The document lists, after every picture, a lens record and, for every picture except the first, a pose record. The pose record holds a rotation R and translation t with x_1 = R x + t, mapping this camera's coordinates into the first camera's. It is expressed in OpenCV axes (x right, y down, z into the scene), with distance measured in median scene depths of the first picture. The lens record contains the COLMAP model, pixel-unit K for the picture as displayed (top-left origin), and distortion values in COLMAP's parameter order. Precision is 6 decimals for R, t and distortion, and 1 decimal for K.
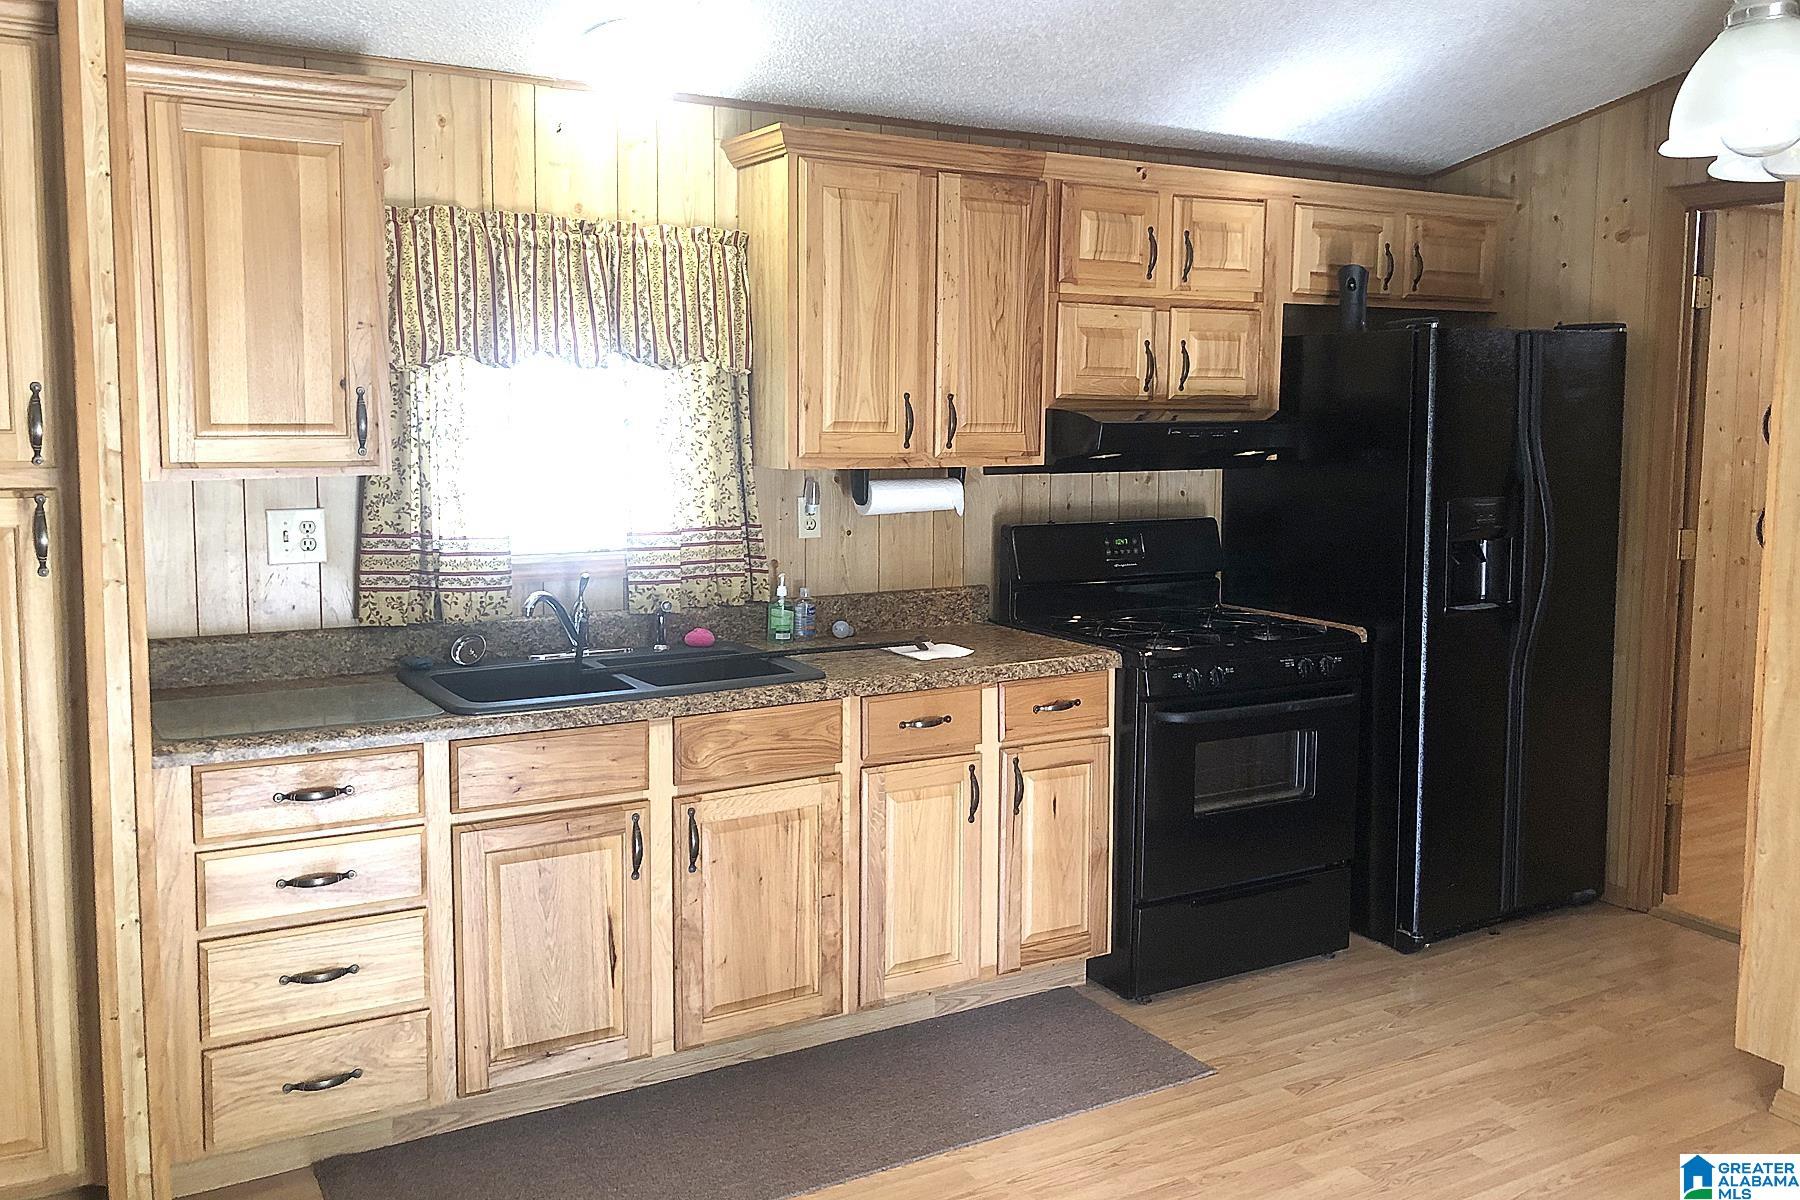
lens RADIAL K [[1457.8, 0, 900.0], [0, 1457.8, 600.0], [0, 0, 1]] dist [0.000023, -0.001904]
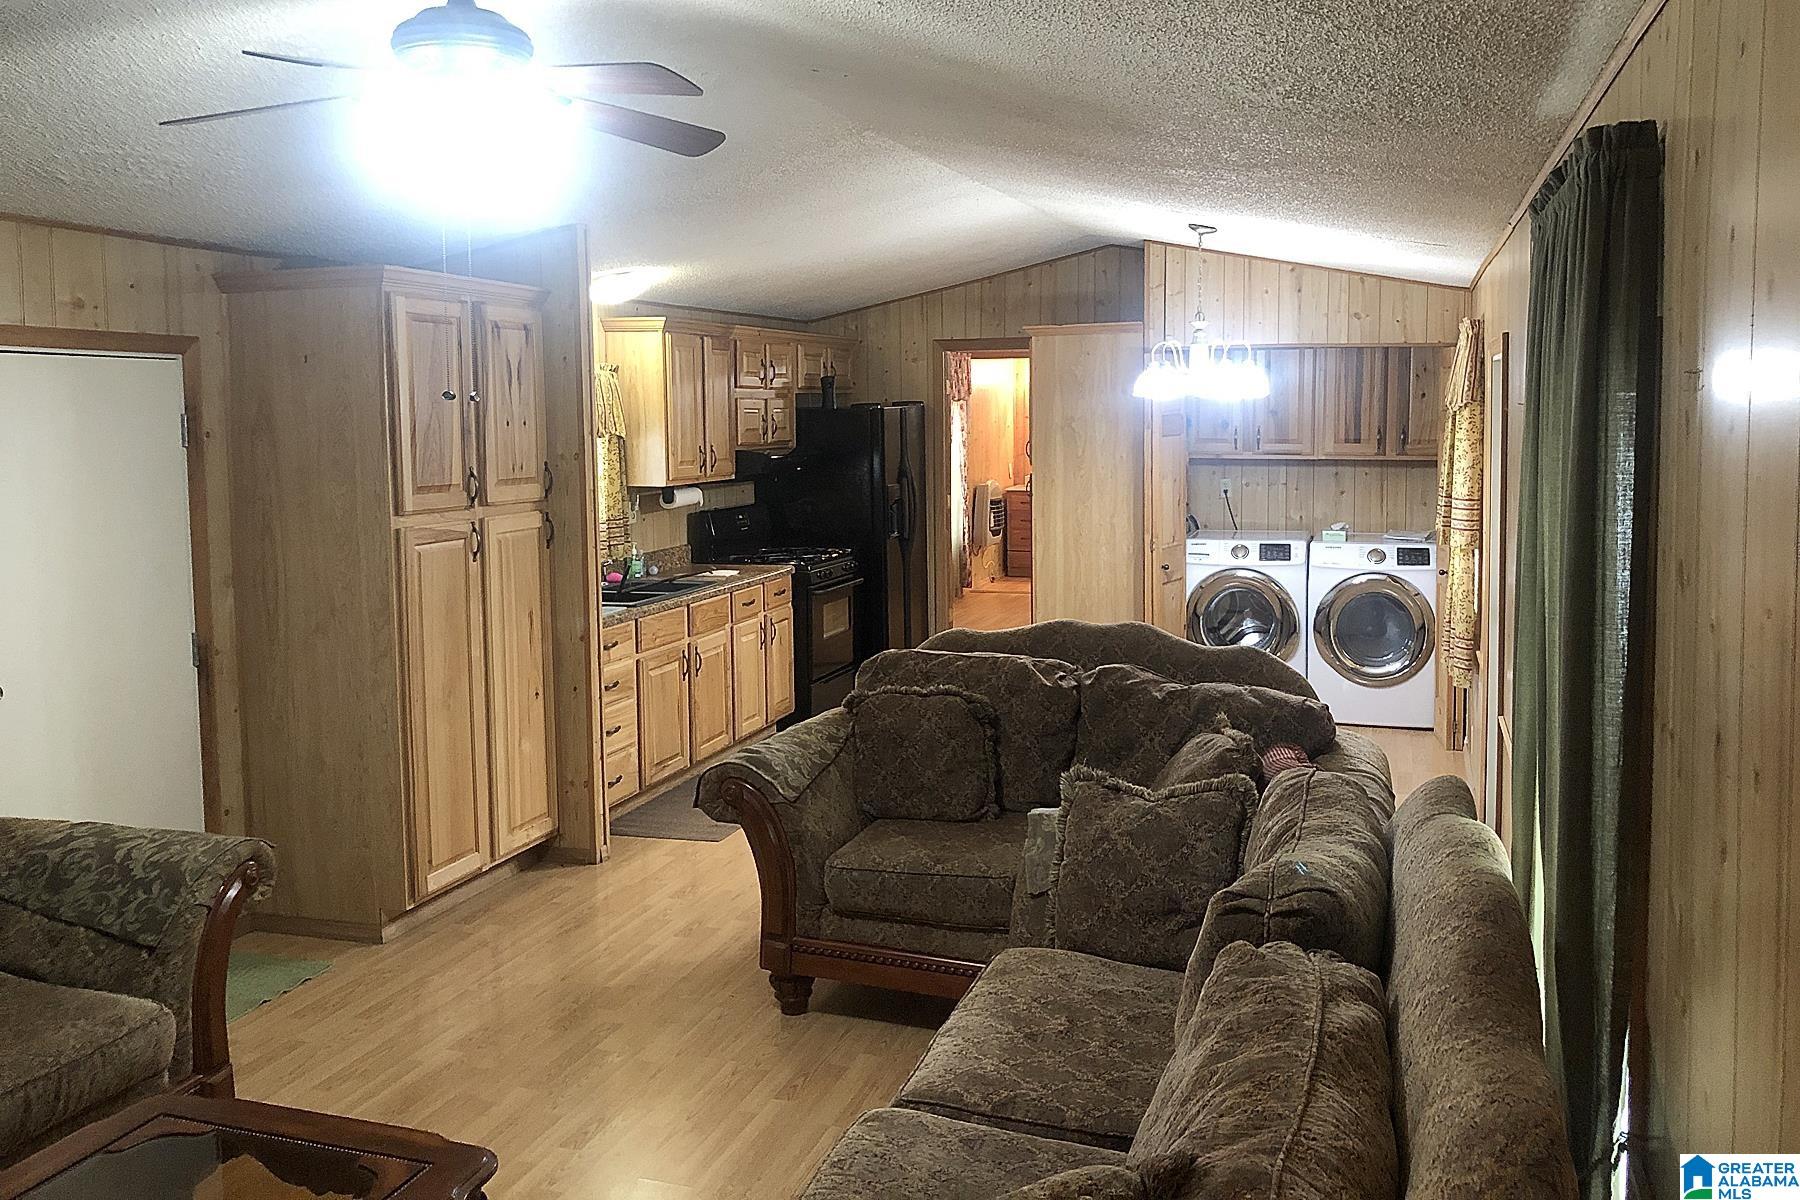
lens RADIAL K [[1457.8, 0, 900.0], [0, 1457.8, 600.0], [0, 0, 1]] dist [0.000023, -0.001904]
pose [[0.736559, -0.095755, 0.669560, -1.104287], [0.084771, 0.995191, 0.049070, -0.007042], [-0.671039, 0.020616, 0.741135, -0.632051]]
